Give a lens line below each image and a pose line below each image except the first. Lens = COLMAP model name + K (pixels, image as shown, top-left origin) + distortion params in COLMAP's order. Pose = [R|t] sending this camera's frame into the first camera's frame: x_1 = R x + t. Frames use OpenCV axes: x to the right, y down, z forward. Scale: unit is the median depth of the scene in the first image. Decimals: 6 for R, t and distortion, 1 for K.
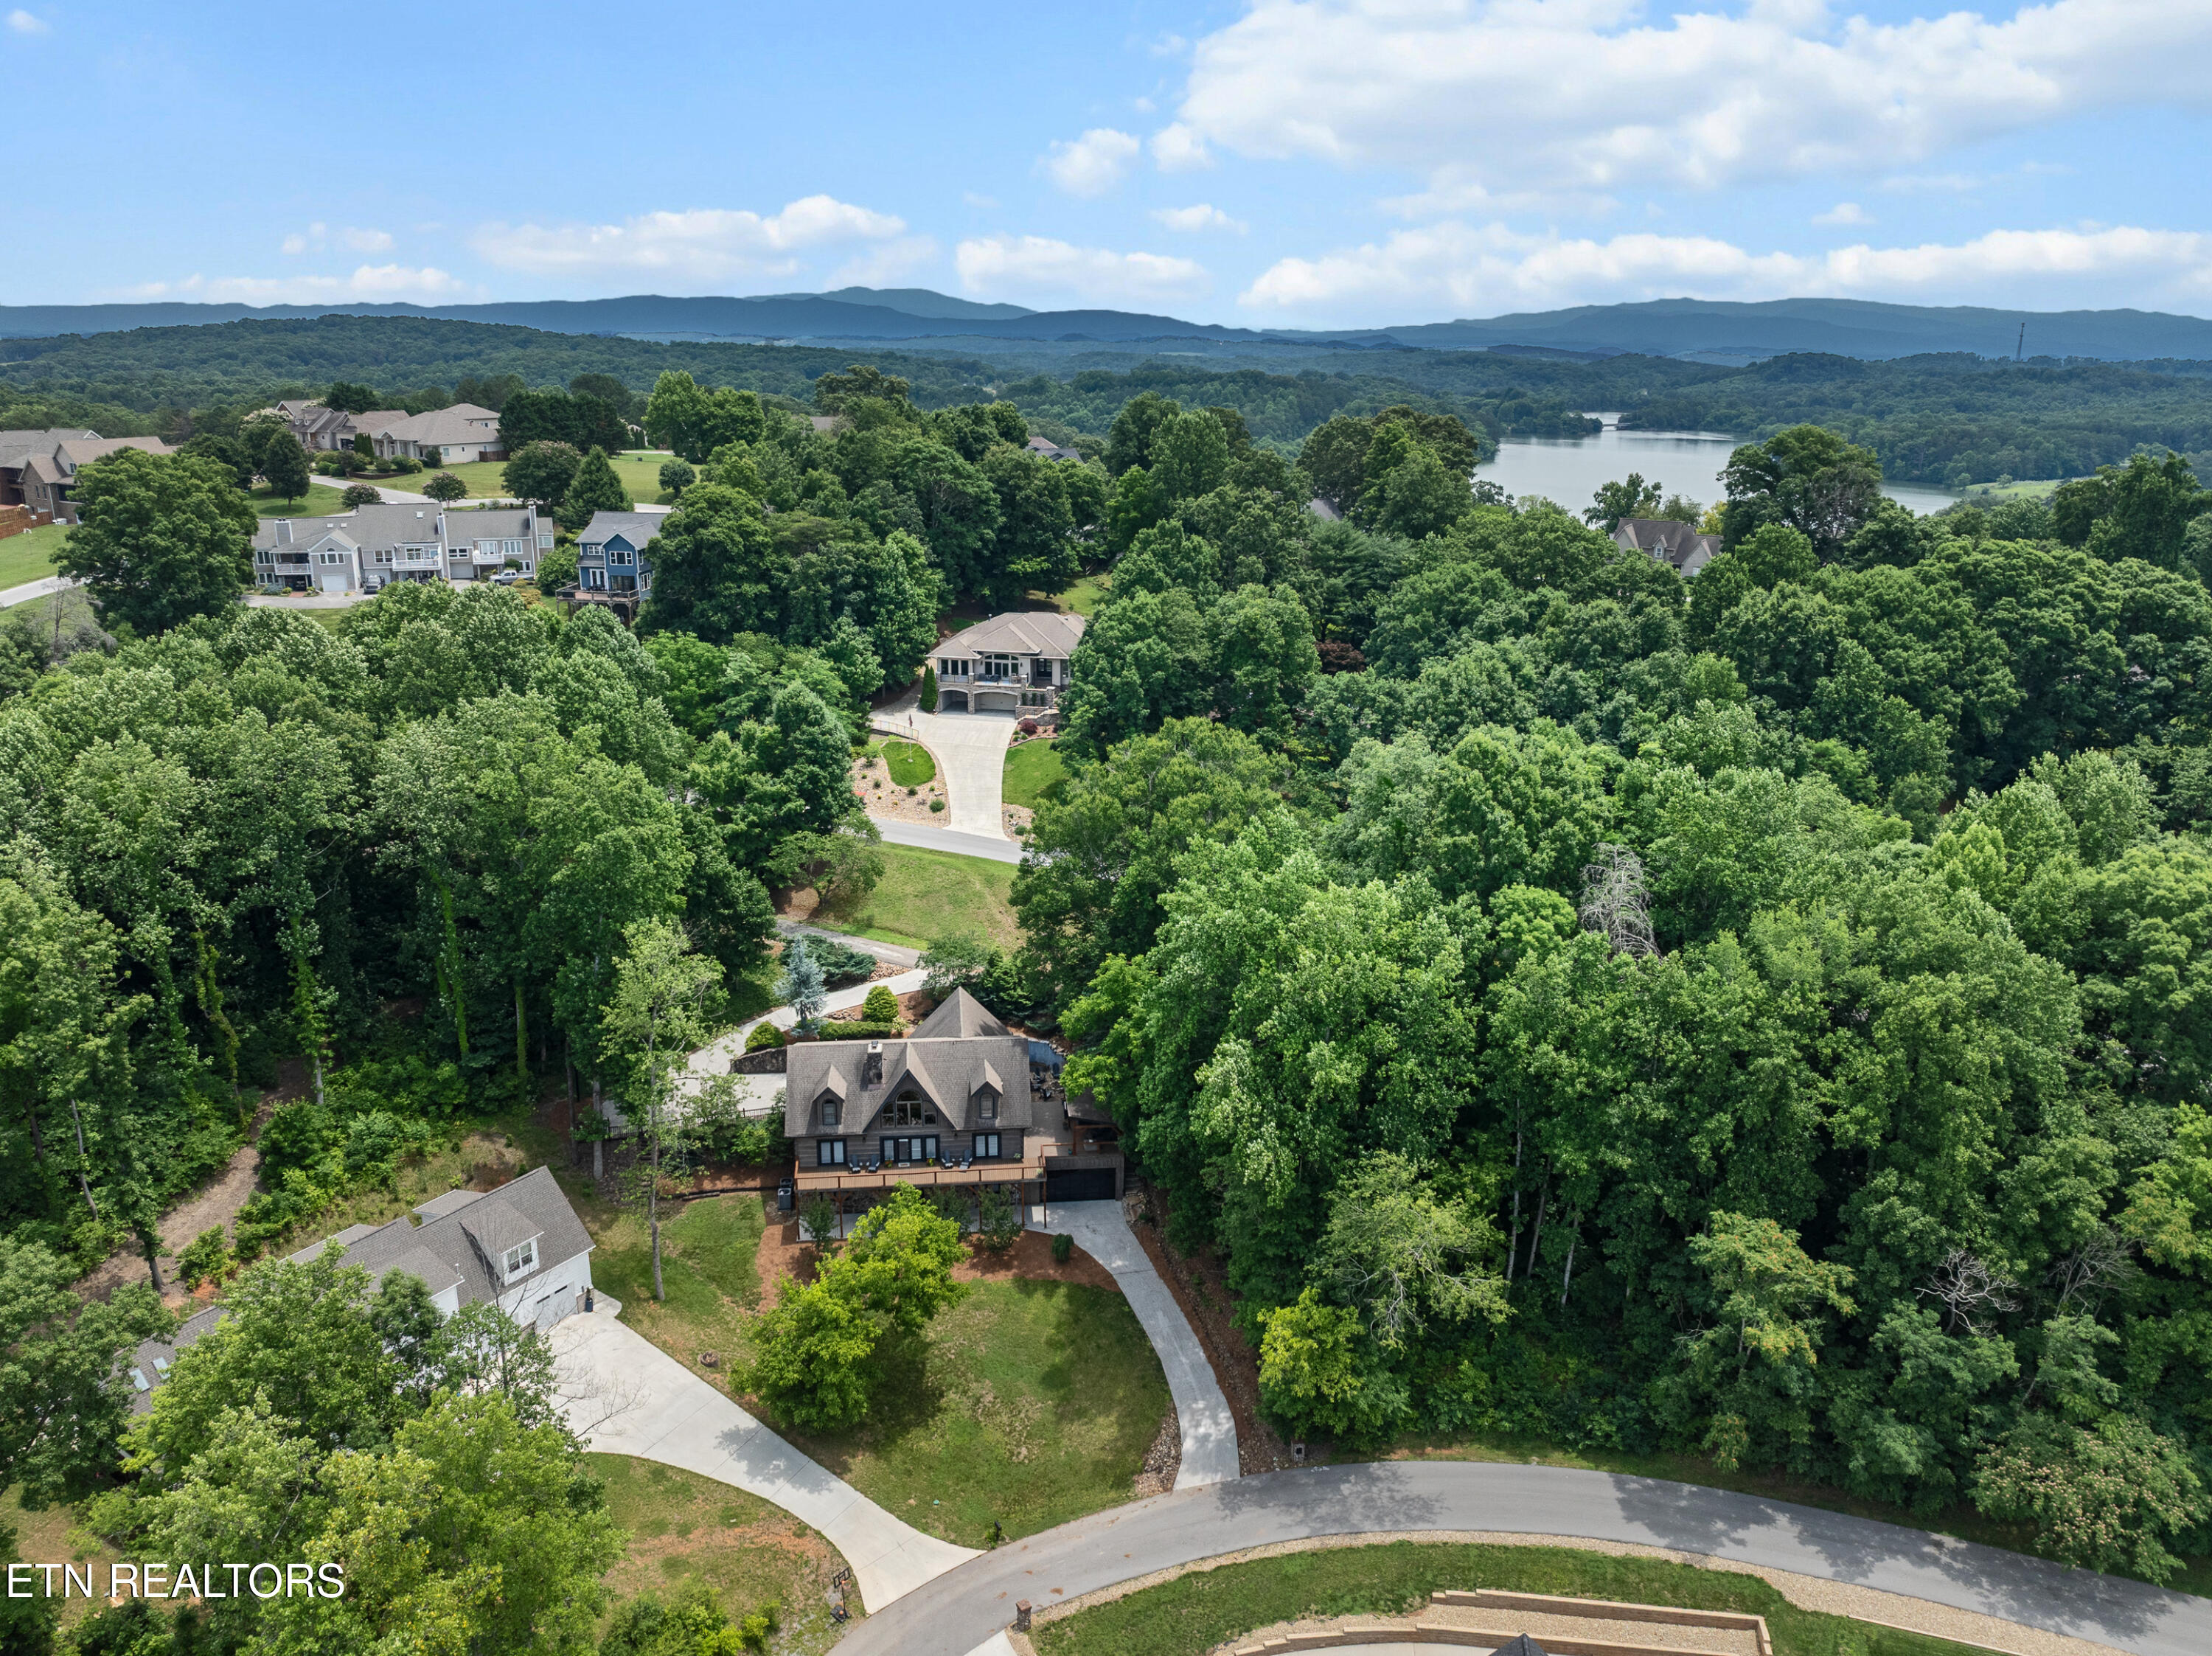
lens RADIAL K [[1641.4, 0, 1111.6], [0, 1641.4, 837.8], [0, 0, 1]] dist [-0.035224, -0.010743]
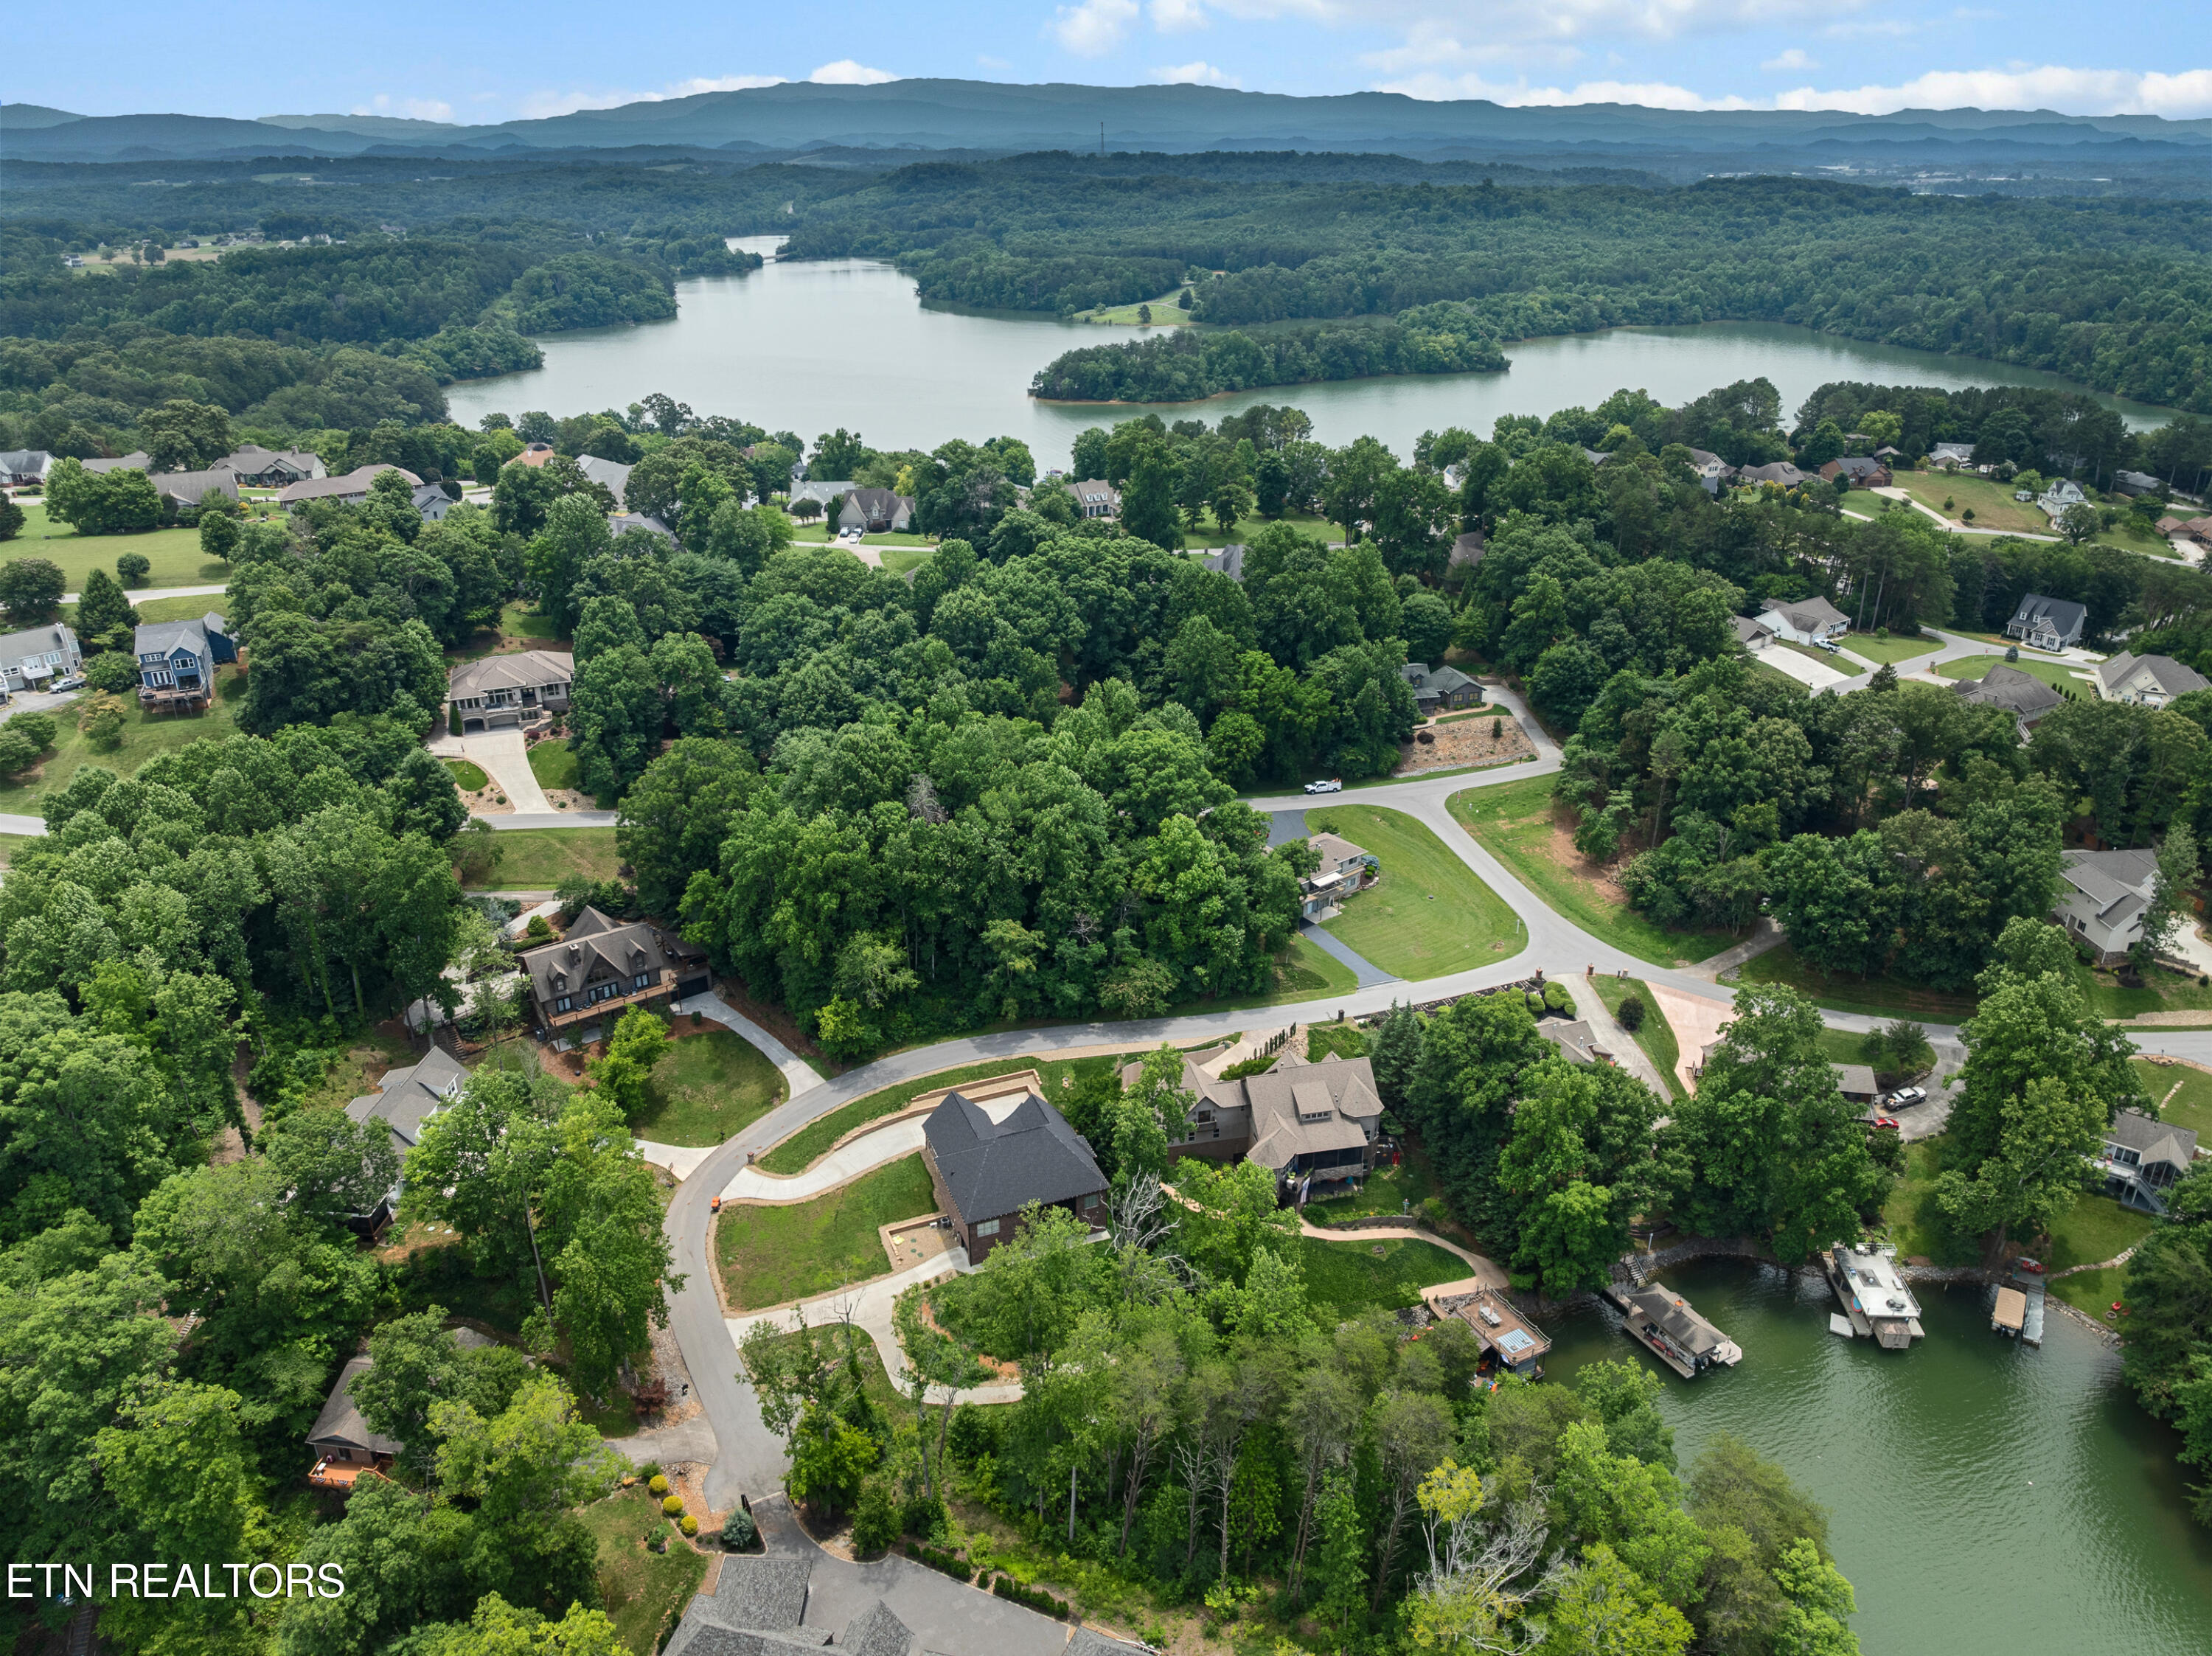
lens RADIAL K [[1641.4, 0, 1111.6], [0, 1641.4, 837.8], [0, 0, 1]] dist [-0.035224, -0.010743]
pose [[0.881522, -0.221989, 0.416700, -0.362325], [0.167258, 0.972165, 0.164072, -0.207841], [-0.441524, -0.074937, 0.894115, -0.995844]]
